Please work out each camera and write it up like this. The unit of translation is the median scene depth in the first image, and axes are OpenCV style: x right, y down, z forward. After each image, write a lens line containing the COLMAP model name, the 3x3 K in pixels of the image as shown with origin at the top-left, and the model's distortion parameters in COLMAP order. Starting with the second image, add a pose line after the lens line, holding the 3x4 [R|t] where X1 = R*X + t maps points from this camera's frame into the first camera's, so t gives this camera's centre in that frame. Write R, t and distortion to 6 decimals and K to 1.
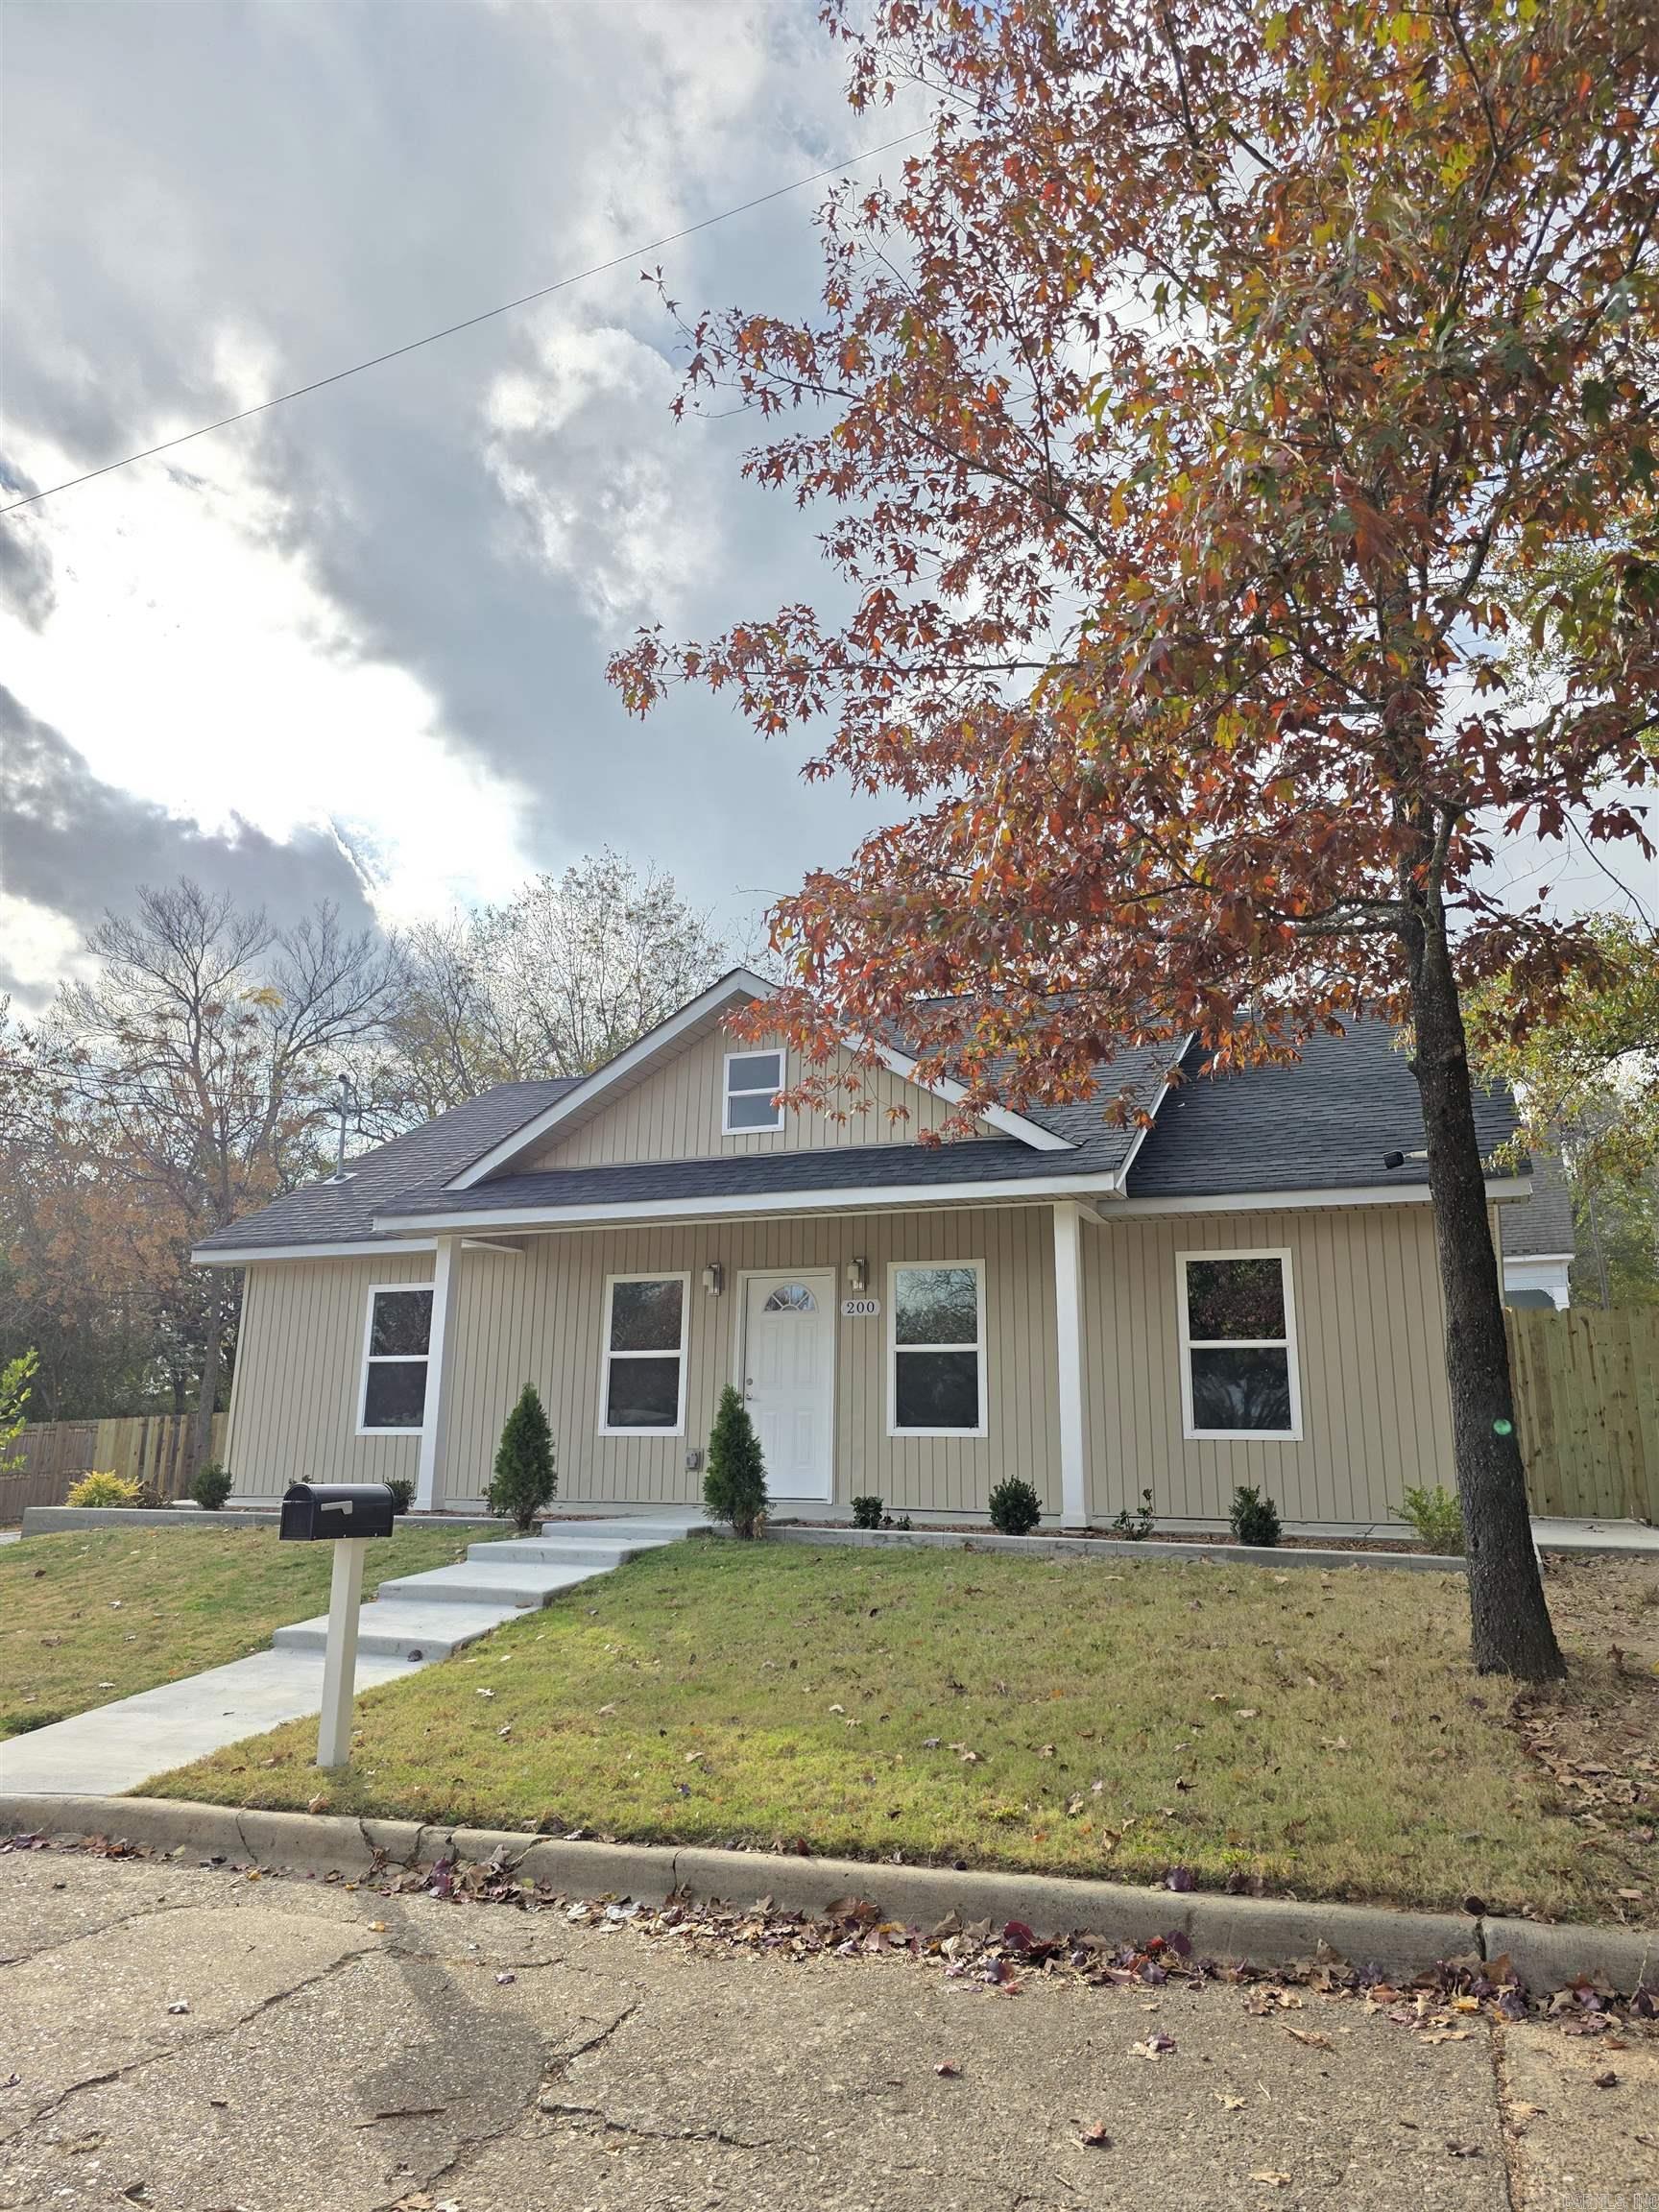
lens RADIAL K [[1482.4, 0, 823.4], [0, 1482.4, 1043.5], [0, 0, 1]] dist [0.066746, -0.074245]
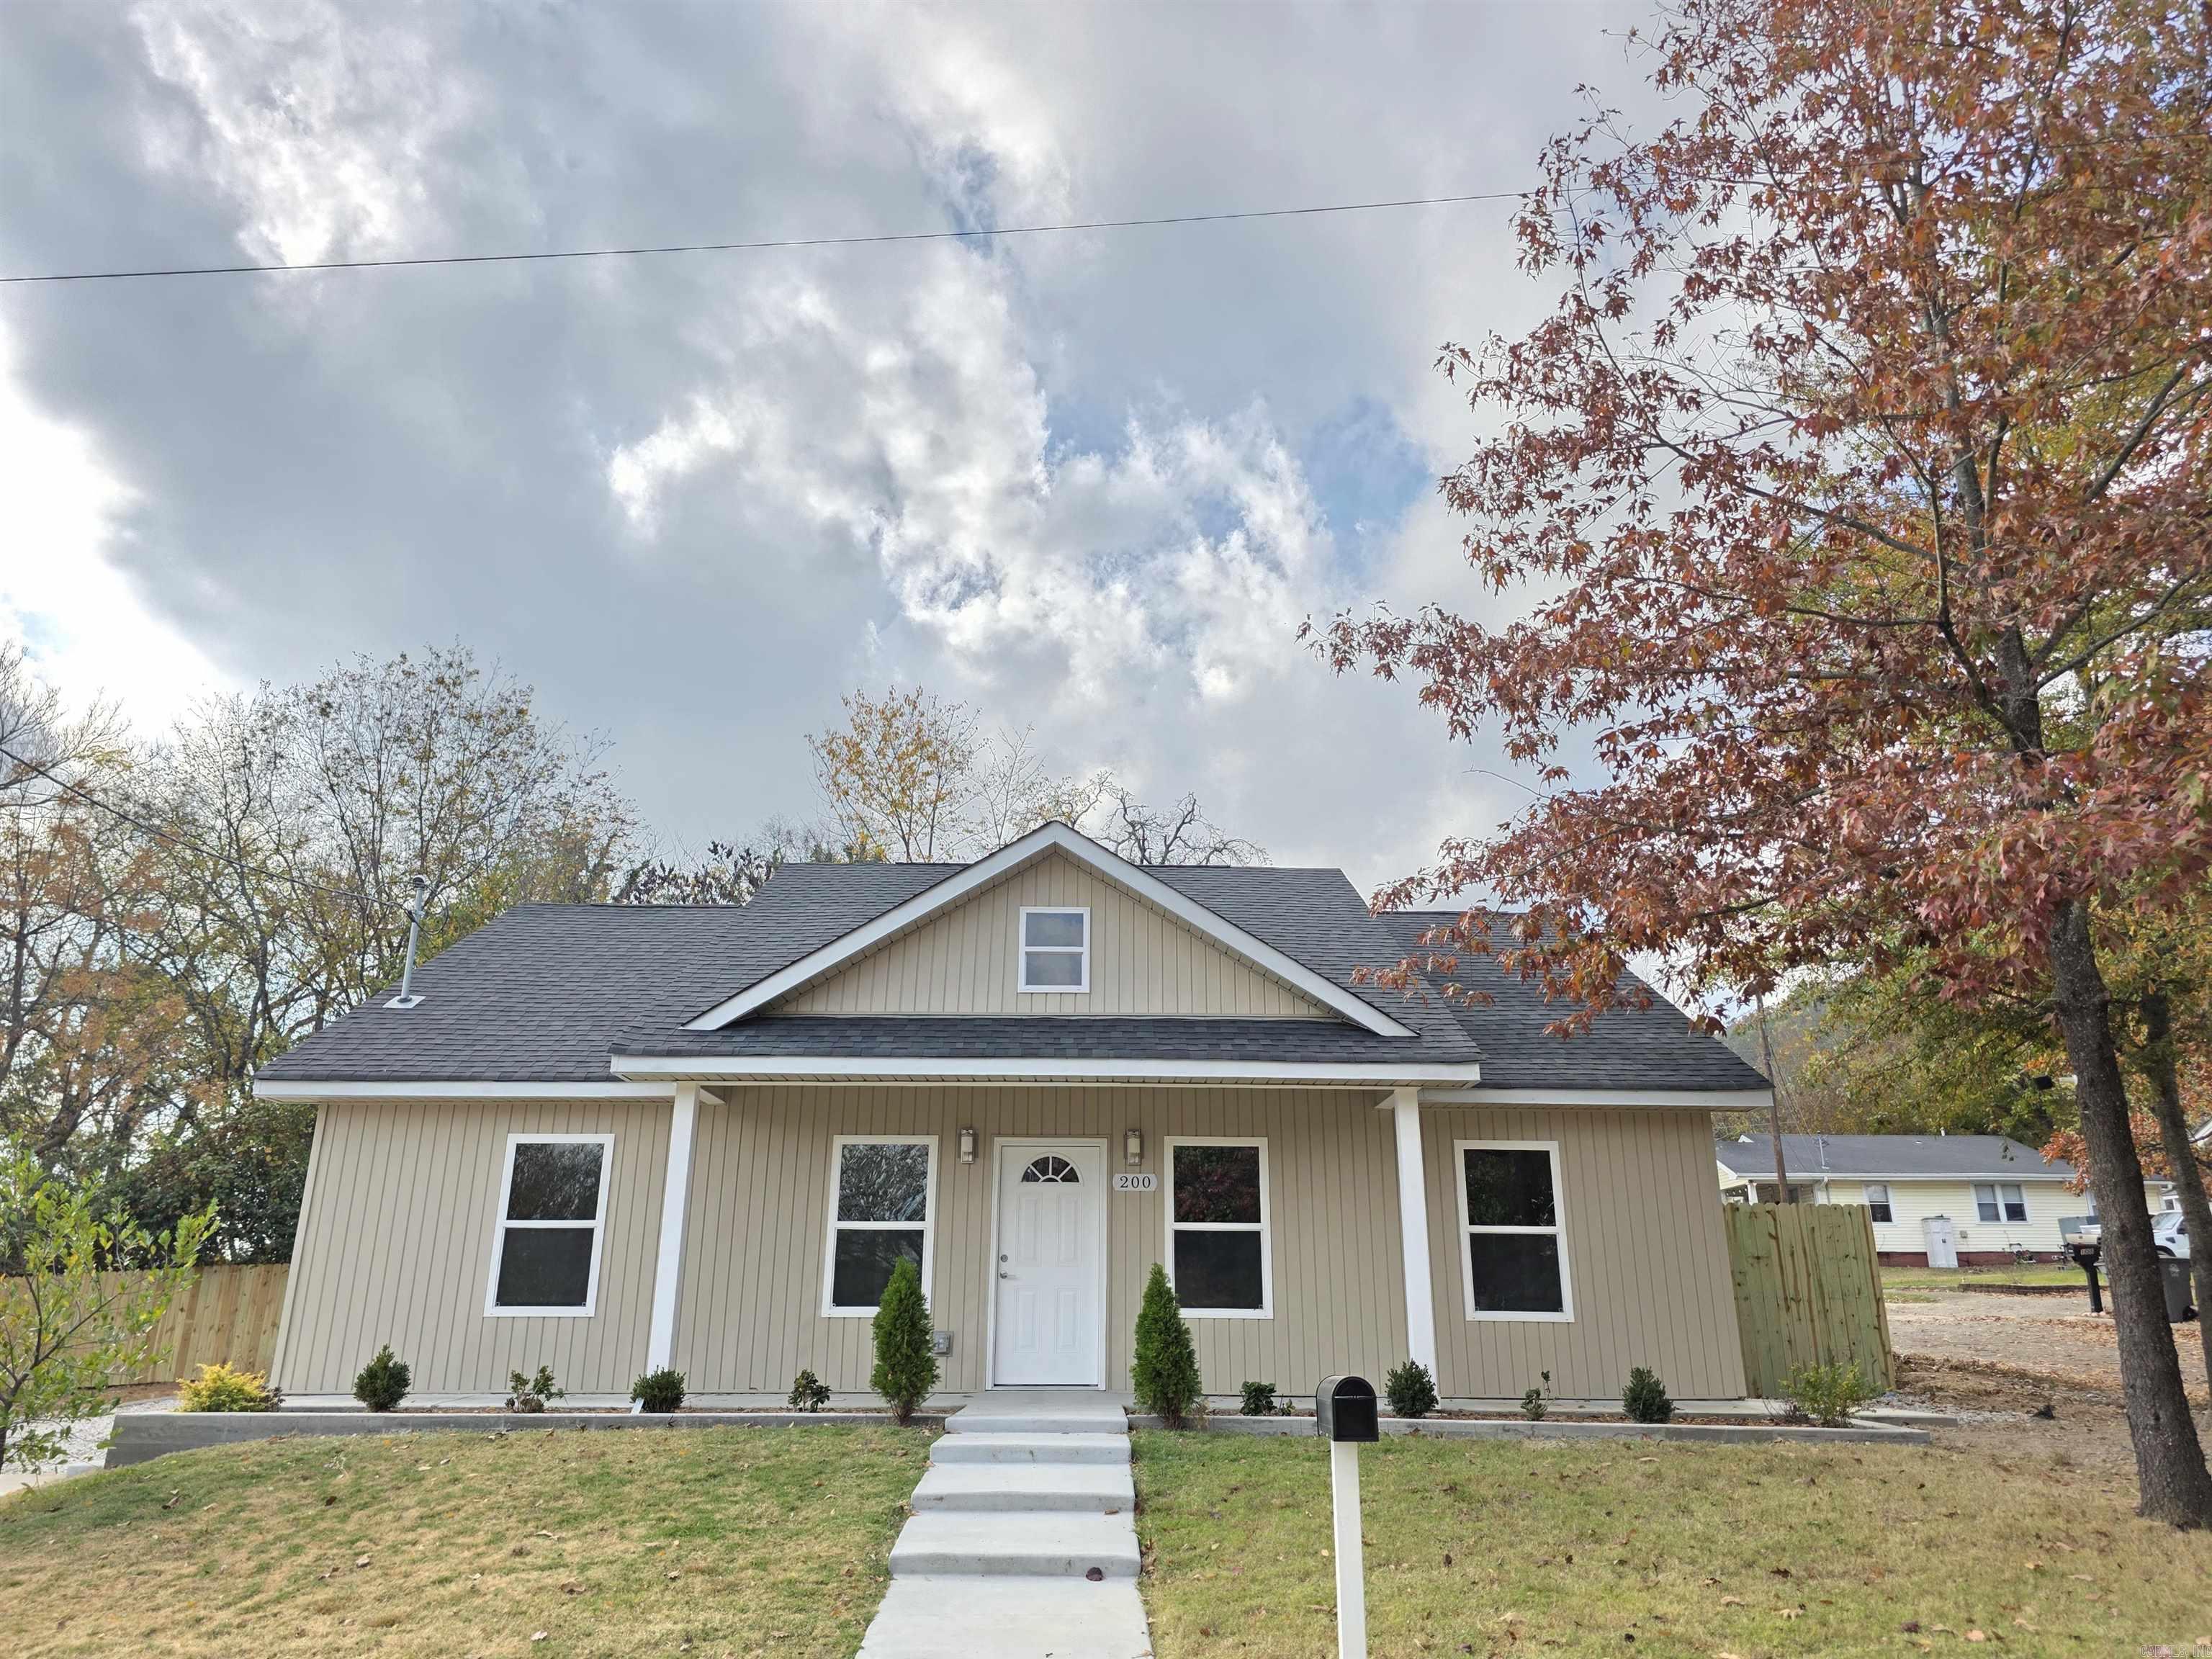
lens RADIAL K [[1482.4, 0, 1114.9], [0, 1482.4, 835.9], [0, 0, 1]] dist [0.066746, -0.074245]
pose [[0.917301, 0.121070, 0.379343, -0.389481], [-0.102464, 0.992345, -0.068944, 0.022225], [-0.384786, 0.024373, 0.922684, 0.105184]]
